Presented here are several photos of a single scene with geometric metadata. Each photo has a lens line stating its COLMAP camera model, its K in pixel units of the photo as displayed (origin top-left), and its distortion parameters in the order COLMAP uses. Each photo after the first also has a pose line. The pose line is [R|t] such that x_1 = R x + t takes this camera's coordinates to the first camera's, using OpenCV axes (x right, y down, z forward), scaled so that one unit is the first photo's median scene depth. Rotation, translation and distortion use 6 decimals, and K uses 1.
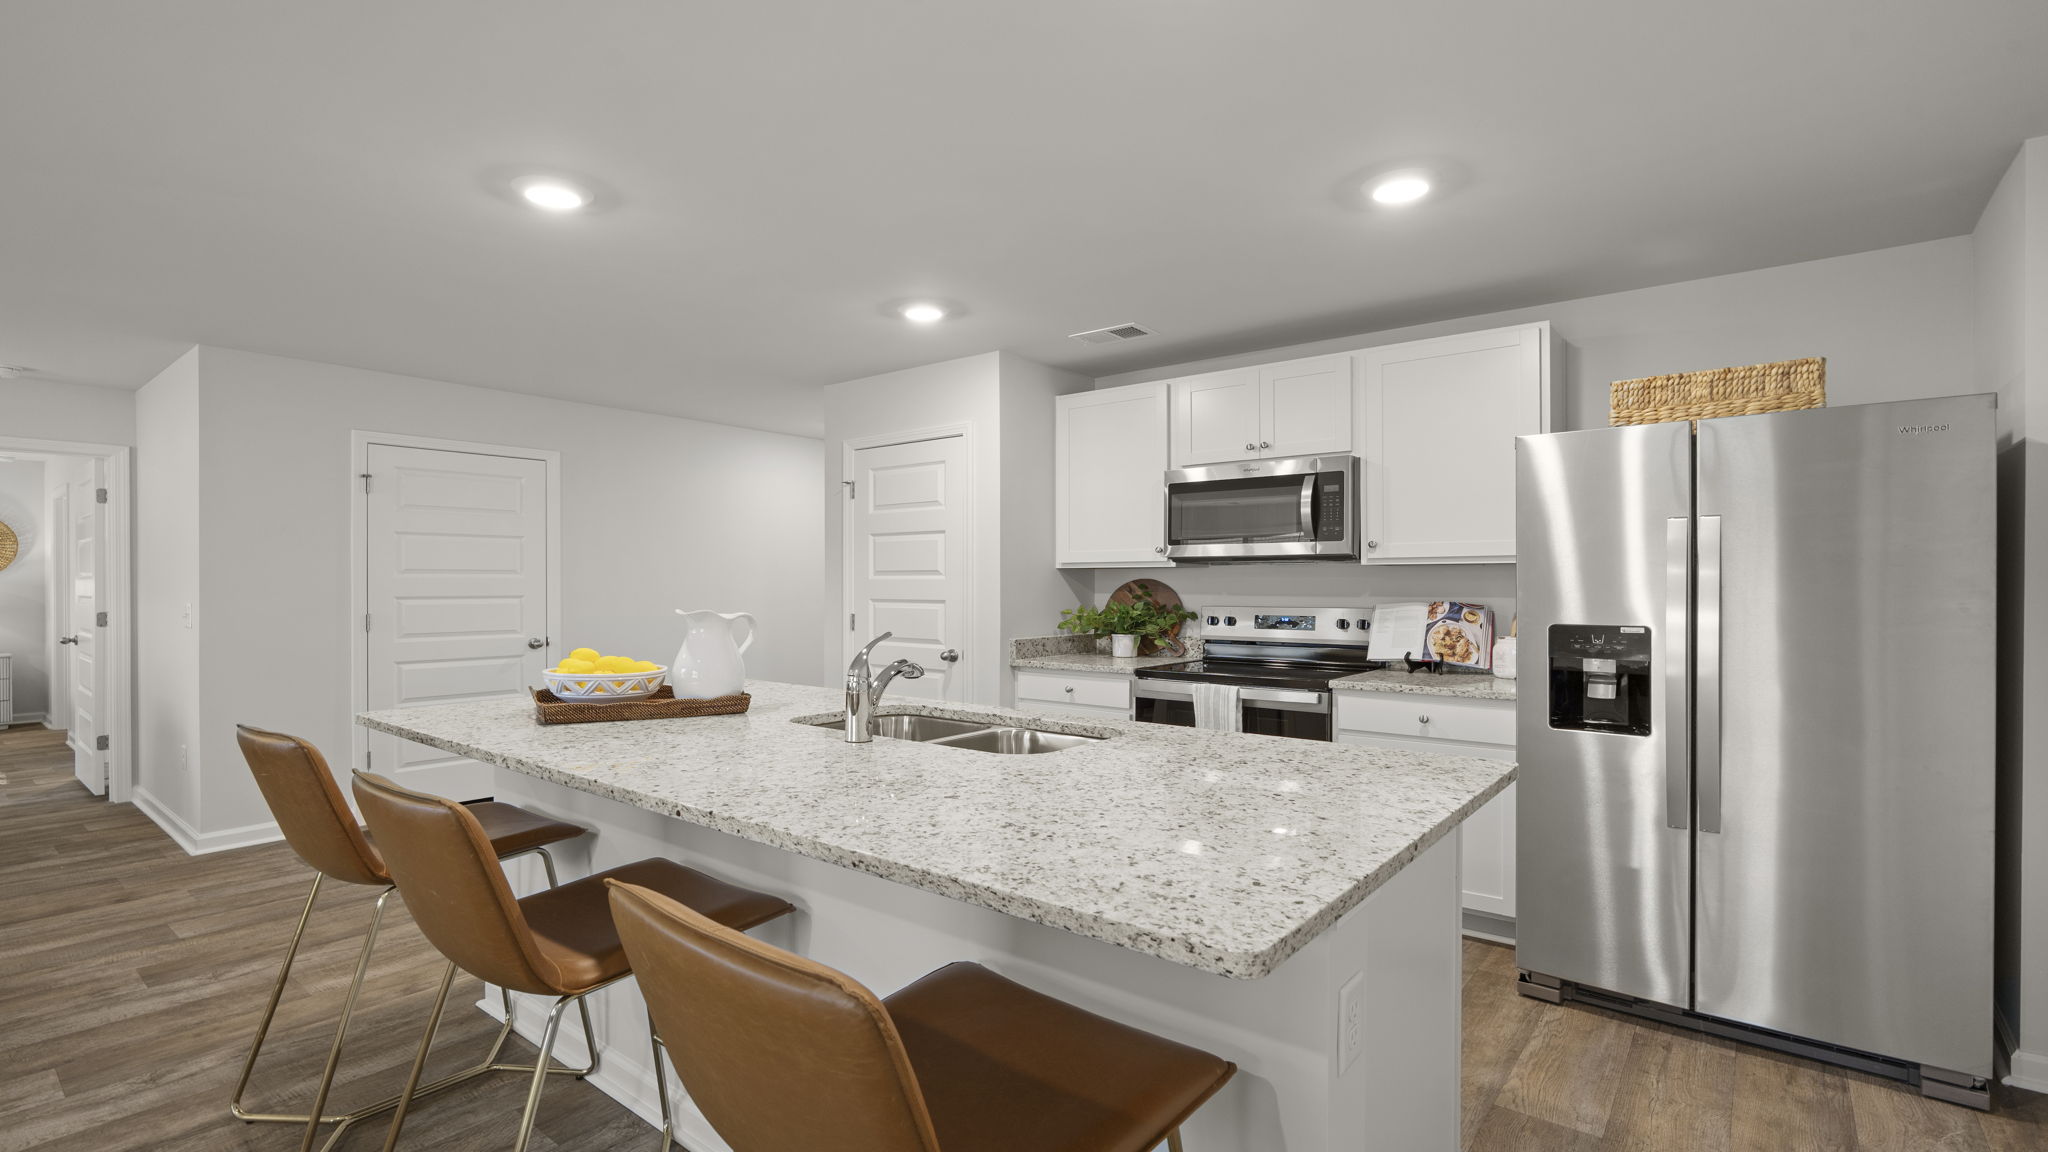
lens RADIAL K [[908.9, 0, 1032.5], [0, 908.9, 584.4], [0, 0, 1]] dist [-0.001345, -0.000328]
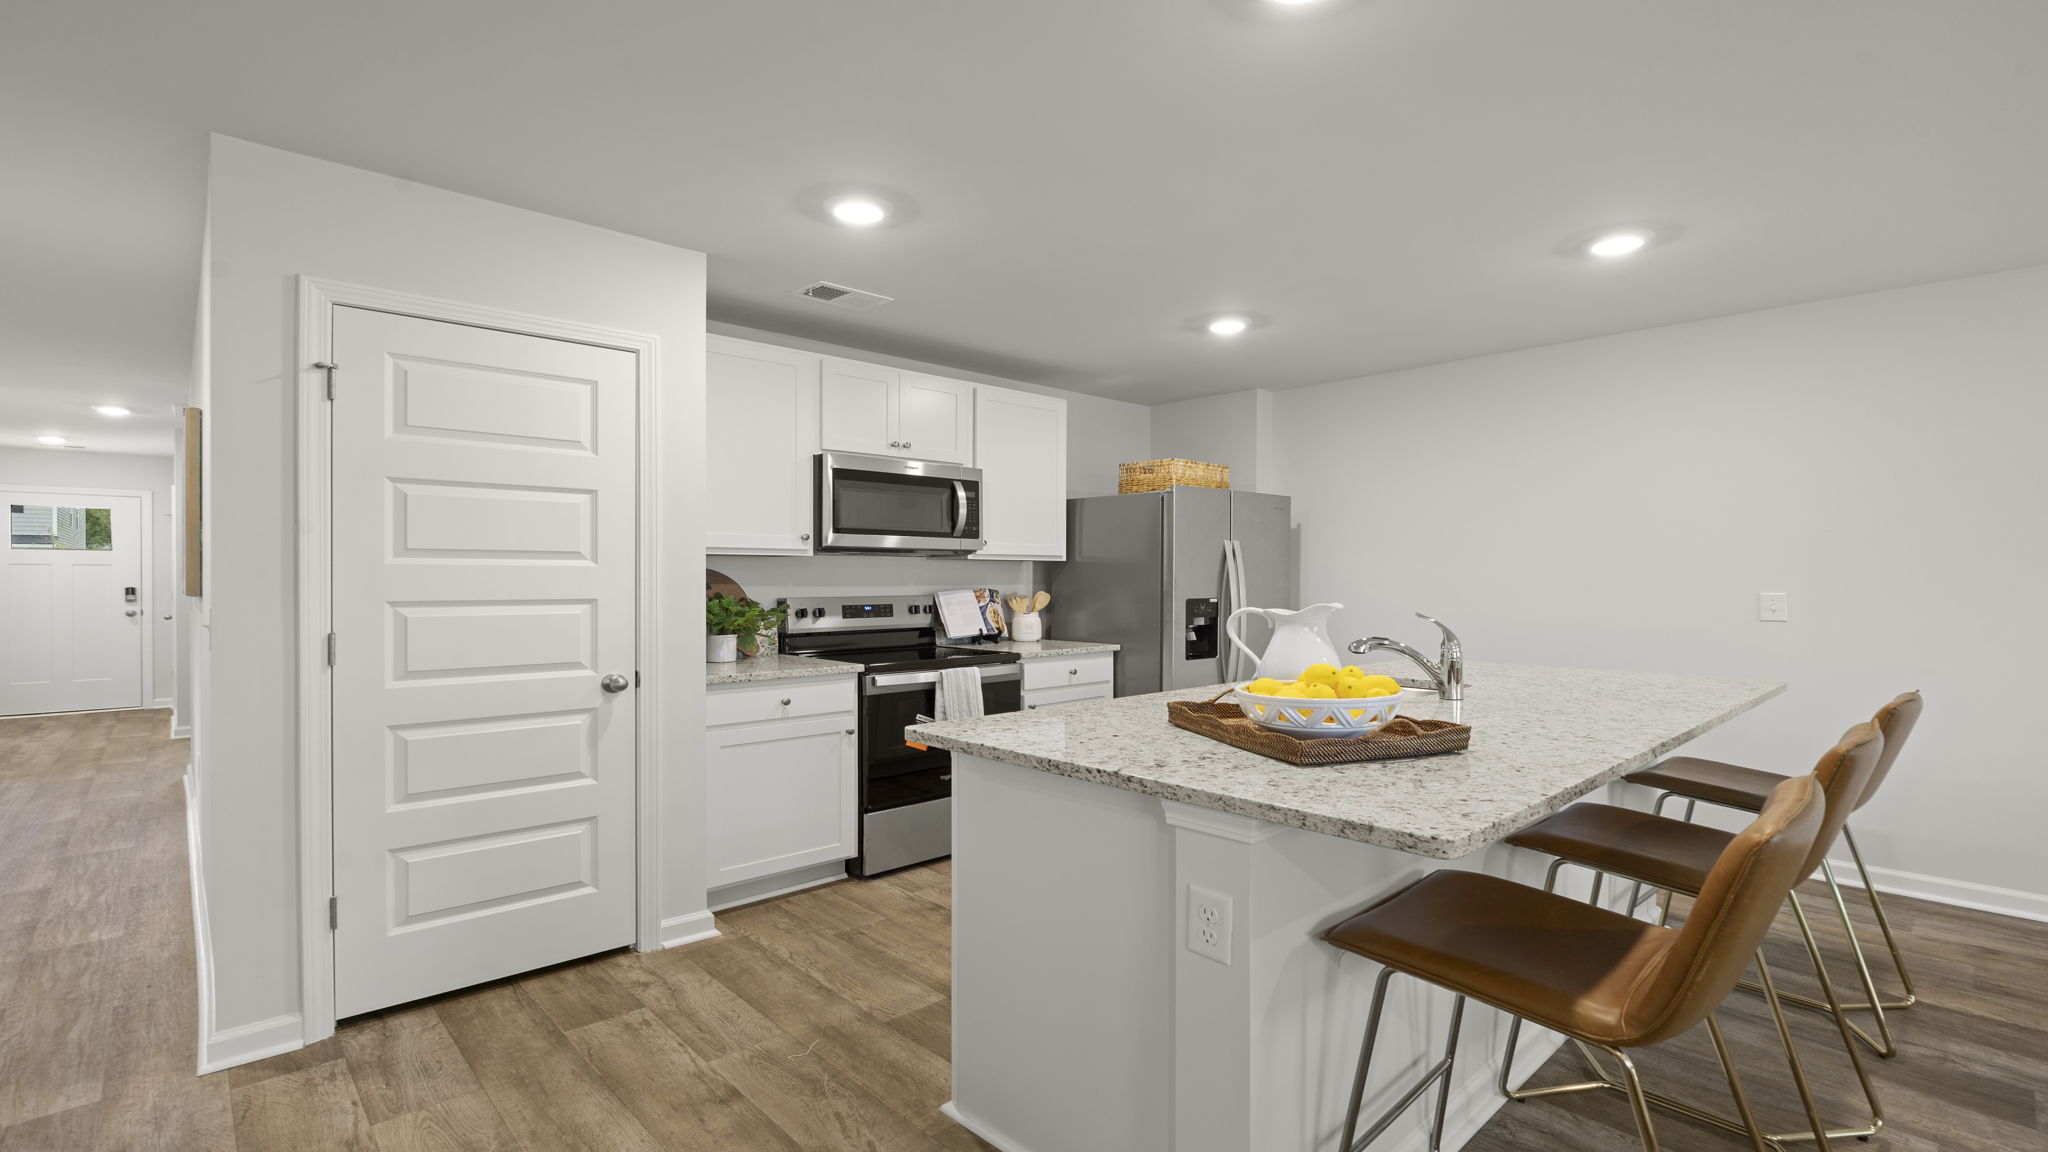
lens RADIAL K [[937.7, 0, 1012.5], [0, 937.7, 567.0], [0, 0, 1]] dist [-0.001187, -0.000180]
pose [[0.167714, 0.015691, 0.985711, -0.837764], [0.006356, 0.999835, -0.016997, 0.010604], [-0.985815, 0.009116, 0.167586, 0.711271]]
